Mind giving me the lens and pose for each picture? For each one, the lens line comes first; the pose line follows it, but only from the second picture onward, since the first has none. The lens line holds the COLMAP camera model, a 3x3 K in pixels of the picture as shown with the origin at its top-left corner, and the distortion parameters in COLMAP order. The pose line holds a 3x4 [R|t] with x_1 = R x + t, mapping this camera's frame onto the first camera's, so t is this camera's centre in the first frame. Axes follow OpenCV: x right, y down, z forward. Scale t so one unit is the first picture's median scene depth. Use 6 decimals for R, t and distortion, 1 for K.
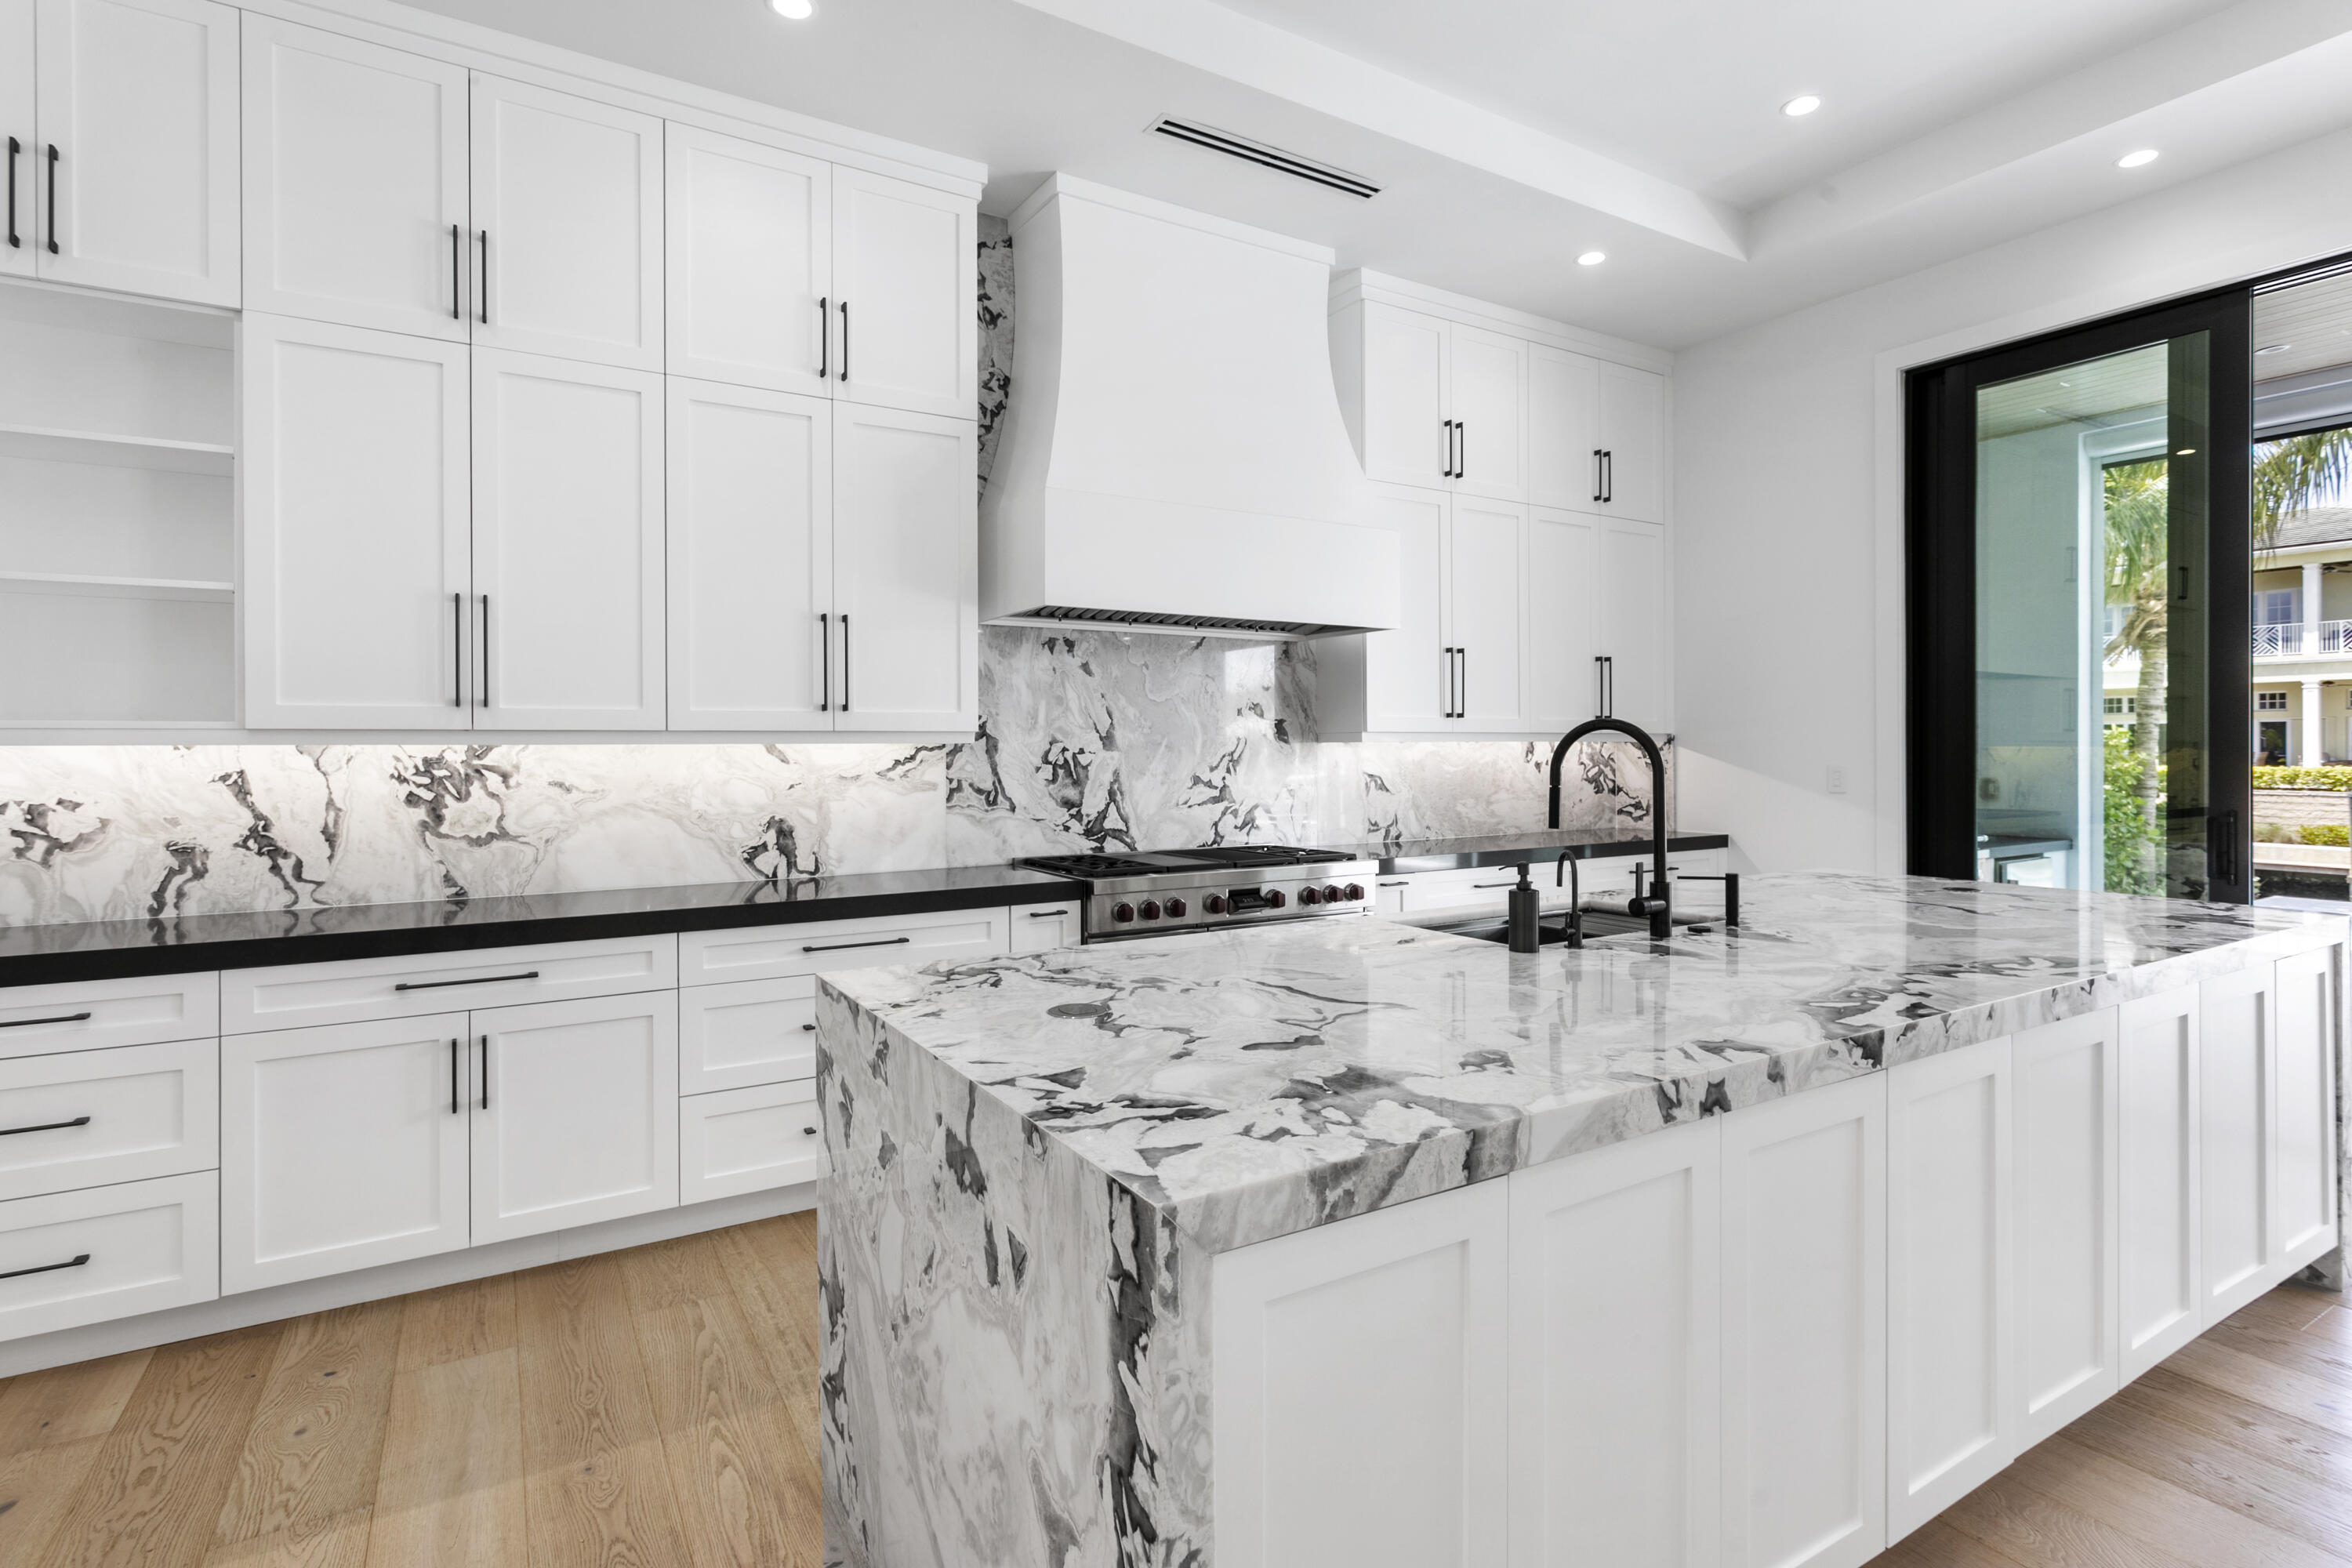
lens RADIAL K [[1132.1, 0, 1166.1], [0, 1132.1, 768.2], [0, 0, 1]] dist [0.000557, 0.001812]
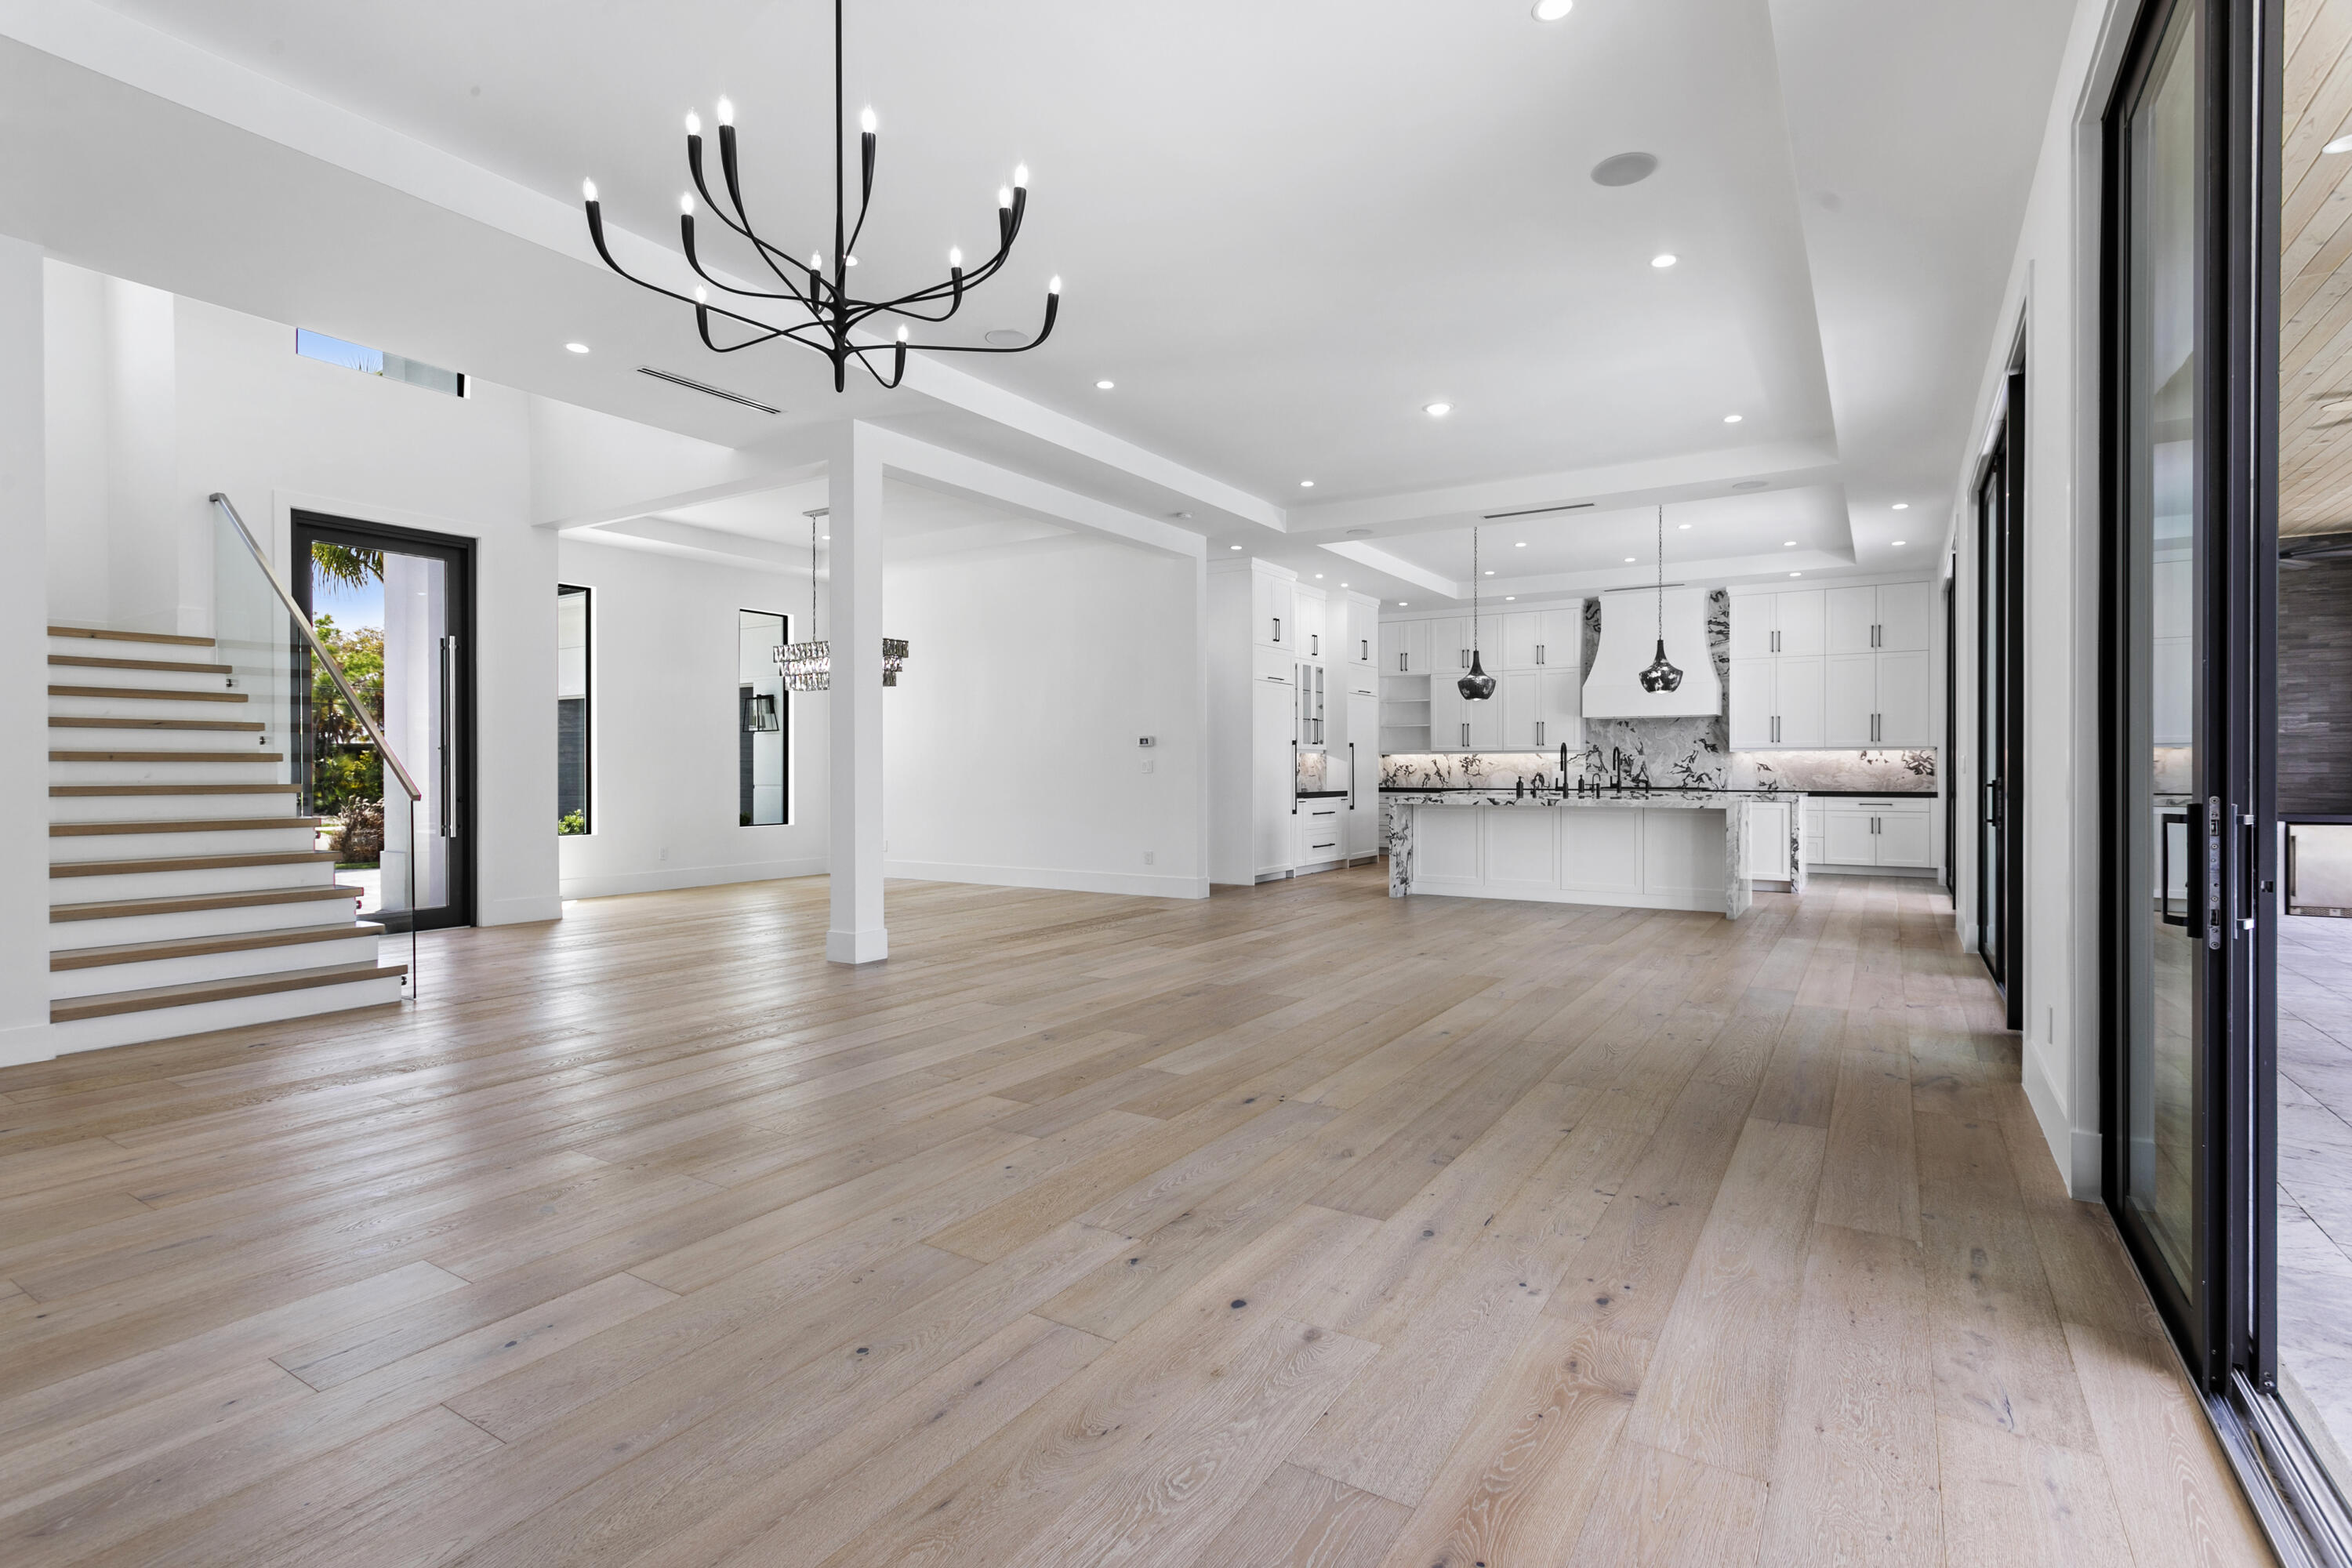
lens RADIAL K [[1132.1, 0, 1172.5], [0, 1132.1, 767.0], [0, 0, 1]] dist [0.000557, 0.001812]
pose [[0.434254, 0.008576, -0.900750, 2.516749], [-0.010445, 0.999935, 0.004485, 0.019747], [0.900730, 0.007461, 0.434316, -1.760593]]
